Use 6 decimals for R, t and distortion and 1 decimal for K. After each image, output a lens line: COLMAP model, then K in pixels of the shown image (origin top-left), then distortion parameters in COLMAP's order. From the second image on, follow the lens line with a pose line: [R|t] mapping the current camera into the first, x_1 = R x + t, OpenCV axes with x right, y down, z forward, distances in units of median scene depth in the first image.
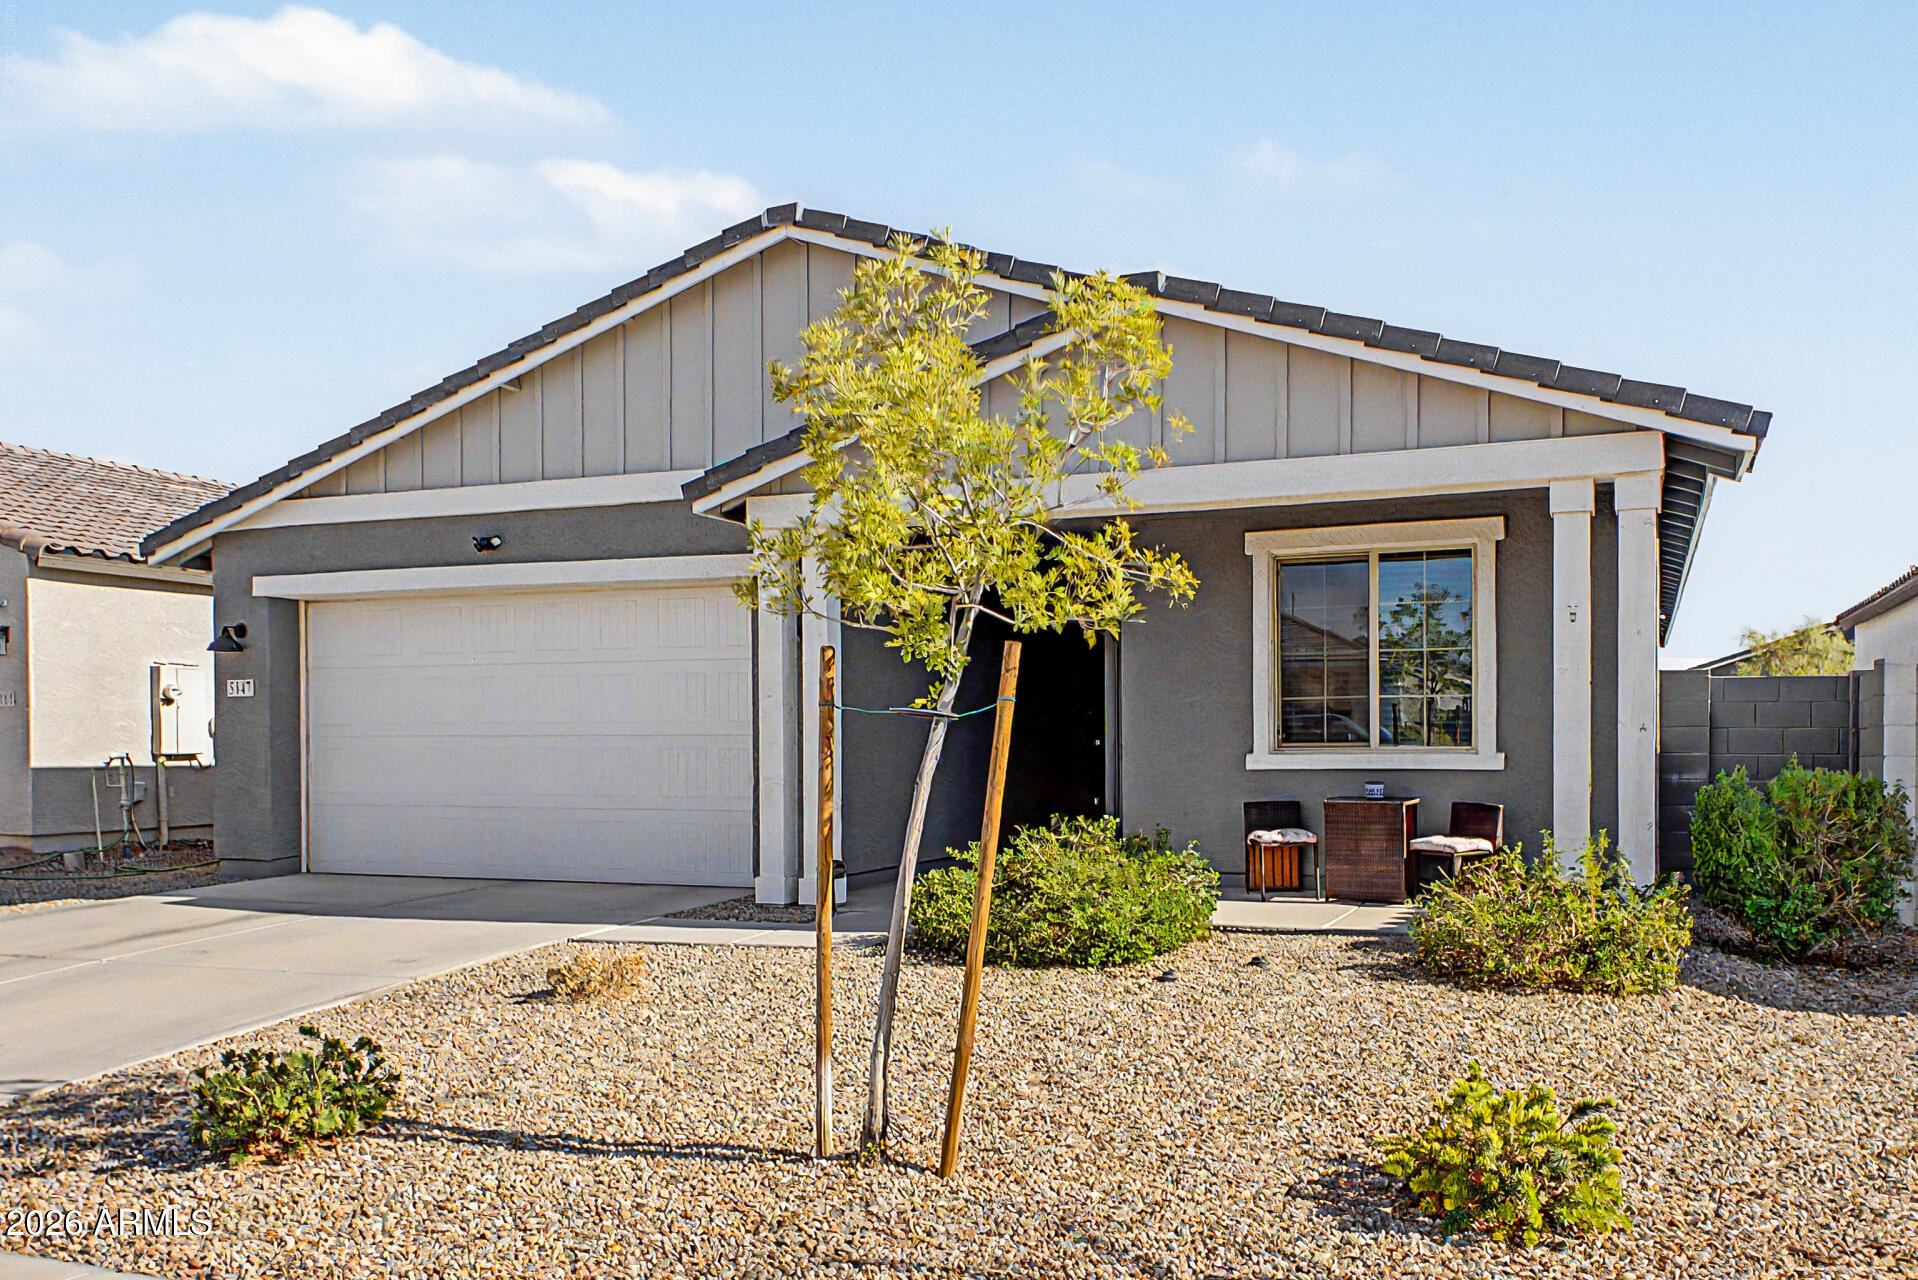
lens RADIAL K [[1472.5, 0, 958.9], [0, 1472.5, 742.6], [0, 0, 1]] dist [0.001295, 0.000254]
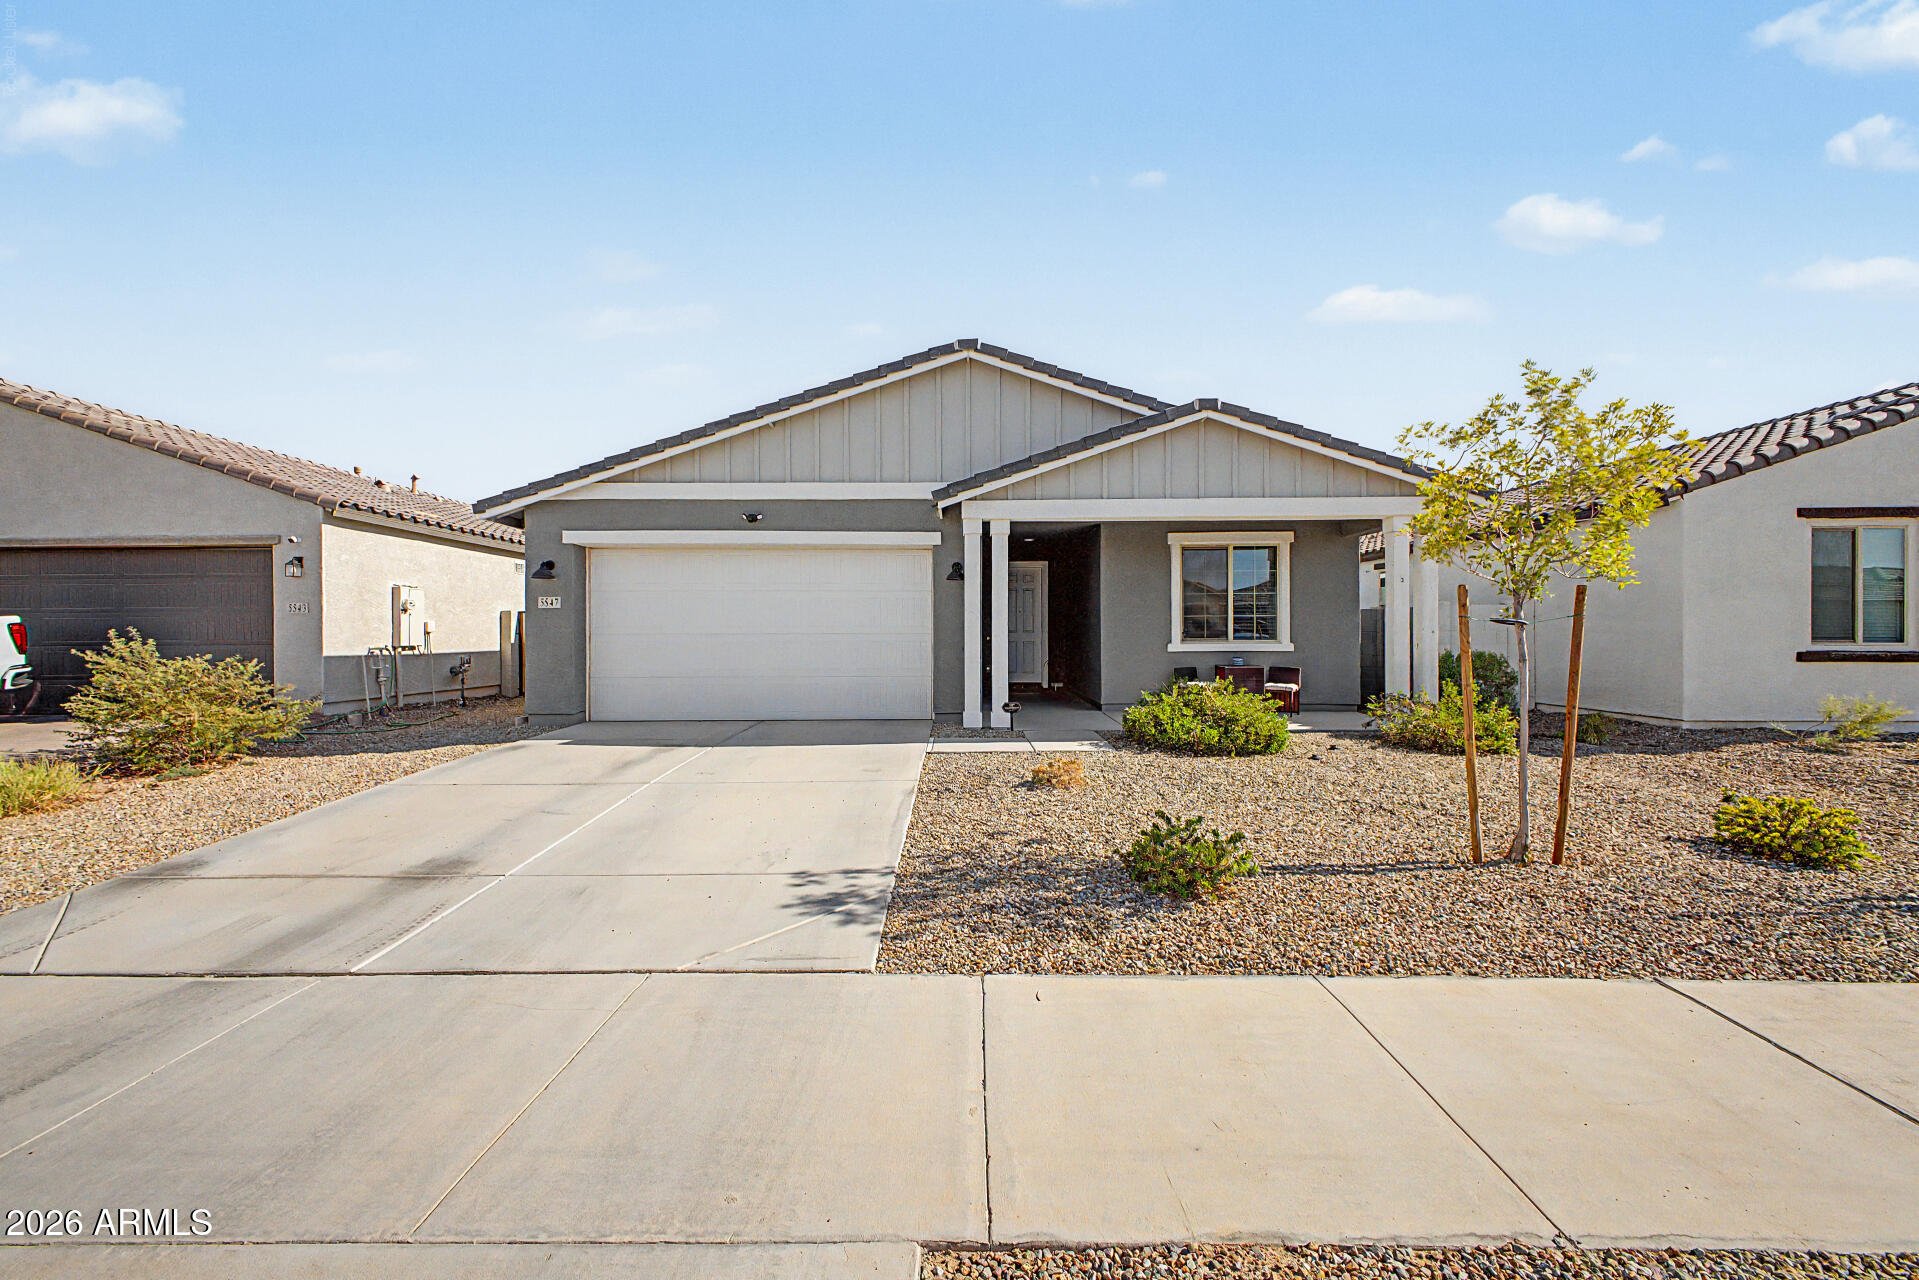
lens RADIAL K [[761.2, 0, 961.7], [0, 761.2, 626.7], [0, 0, 1]] dist [0.001152, 0.000055]
pose [[0.939123, 0.004141, 0.343556, -0.377945], [0.000614, 0.999906, -0.013731, -0.001139], [-0.343580, 0.013106, 0.939032, 0.114886]]
